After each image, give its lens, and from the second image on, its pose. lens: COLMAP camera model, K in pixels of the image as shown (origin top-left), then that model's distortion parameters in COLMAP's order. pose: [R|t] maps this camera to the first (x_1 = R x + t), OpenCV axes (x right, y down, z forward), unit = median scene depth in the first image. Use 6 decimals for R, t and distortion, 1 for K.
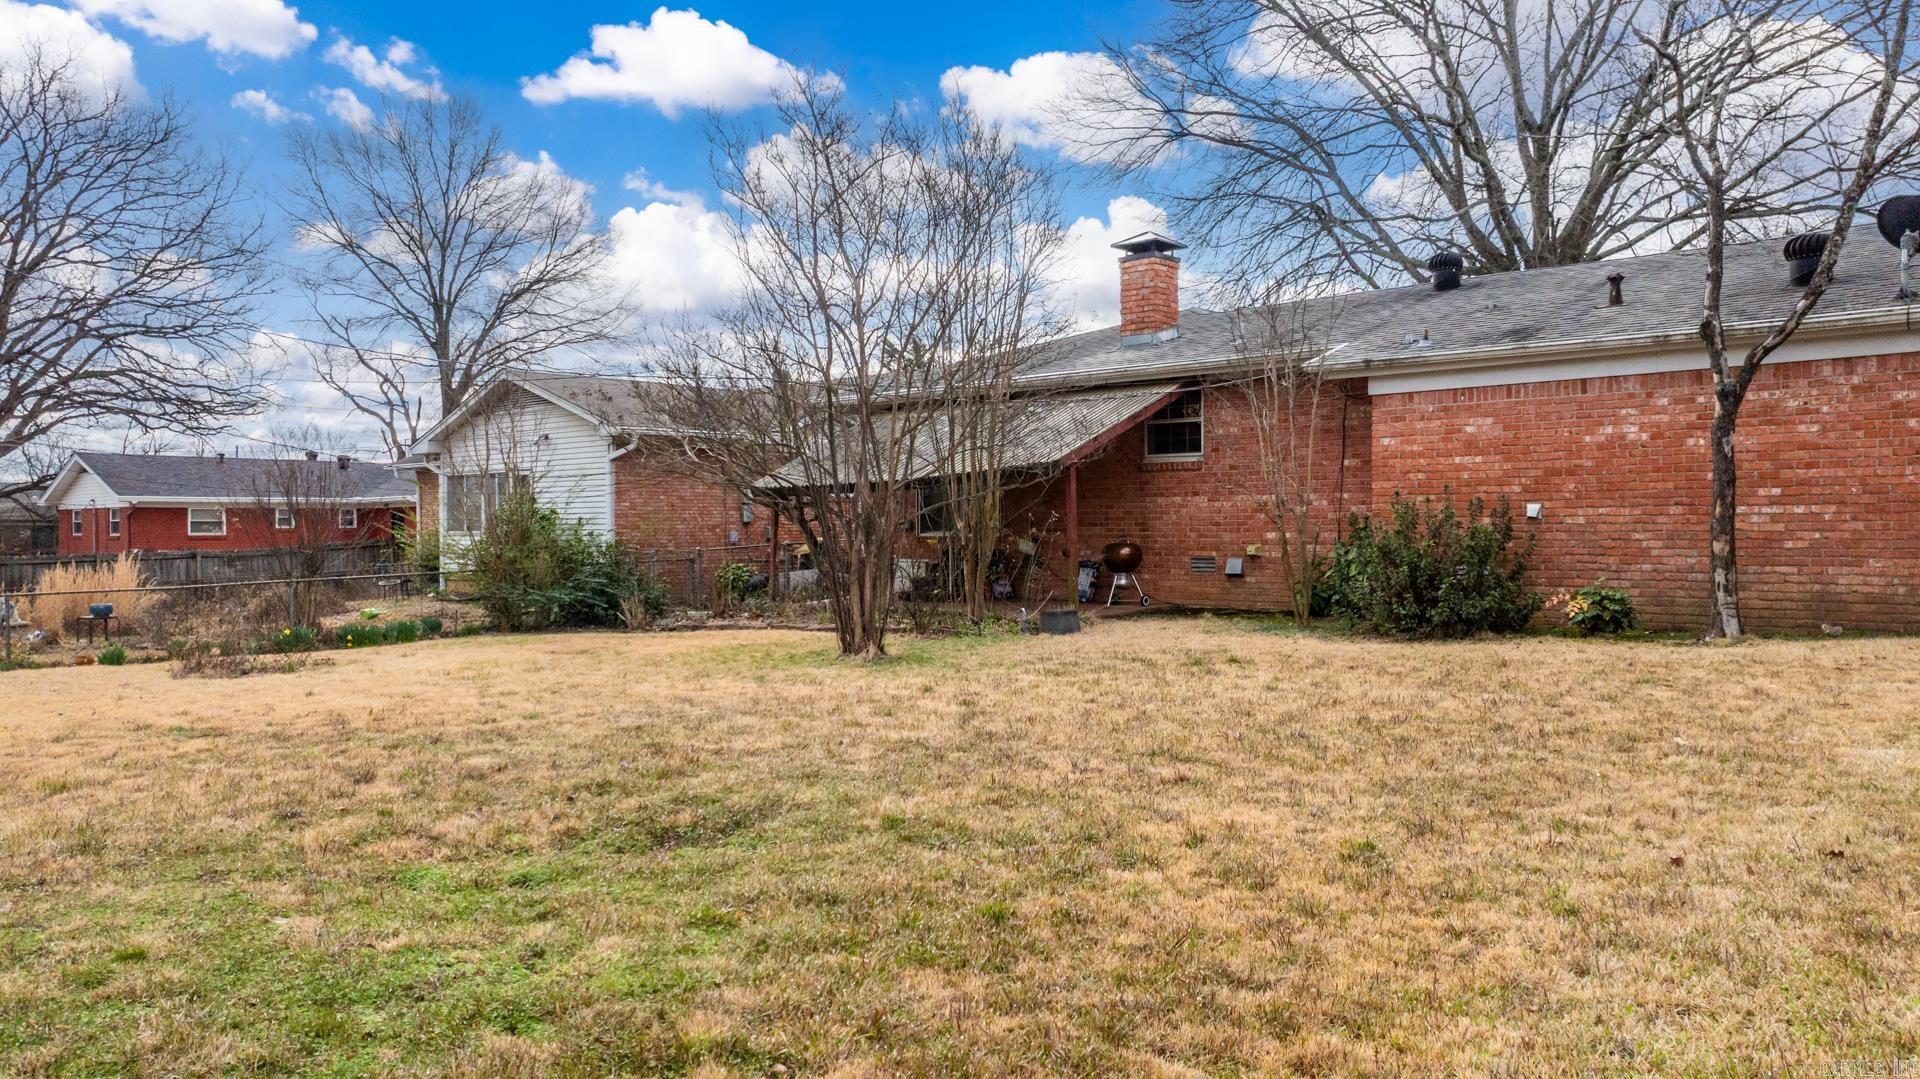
lens RADIAL K [[1251.6, 0, 958.1], [0, 1251.6, 537.3], [0, 0, 1]] dist [0.002511, -0.000072]
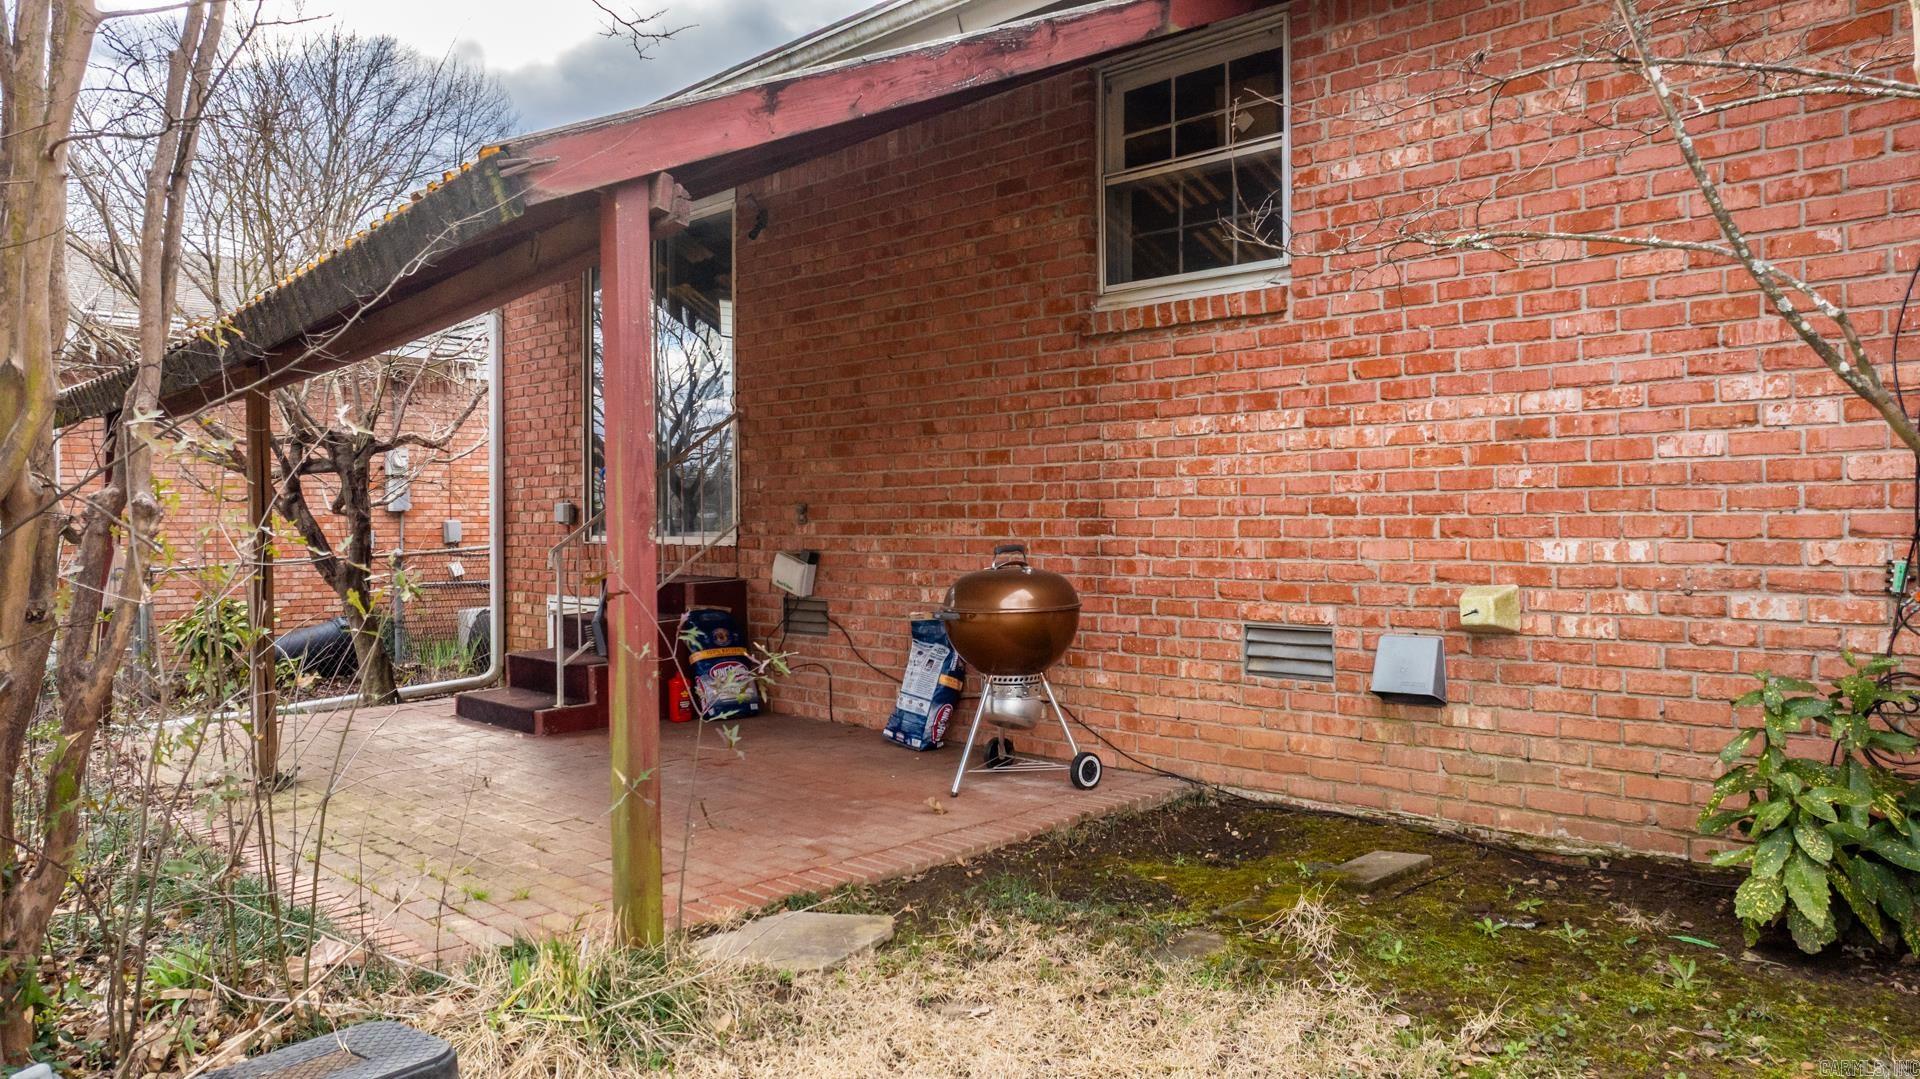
lens RADIAL K [[1274.4, 0, 961.4], [0, 1274.4, 536.4], [0, 0, 1]] dist [-0.000710, -0.000121]
pose [[0.998988, 0.001965, -0.044931, 0.135693], [-0.002073, 0.999995, -0.002354, -0.003329], [0.044926, 0.002445, 0.998987, 0.712726]]
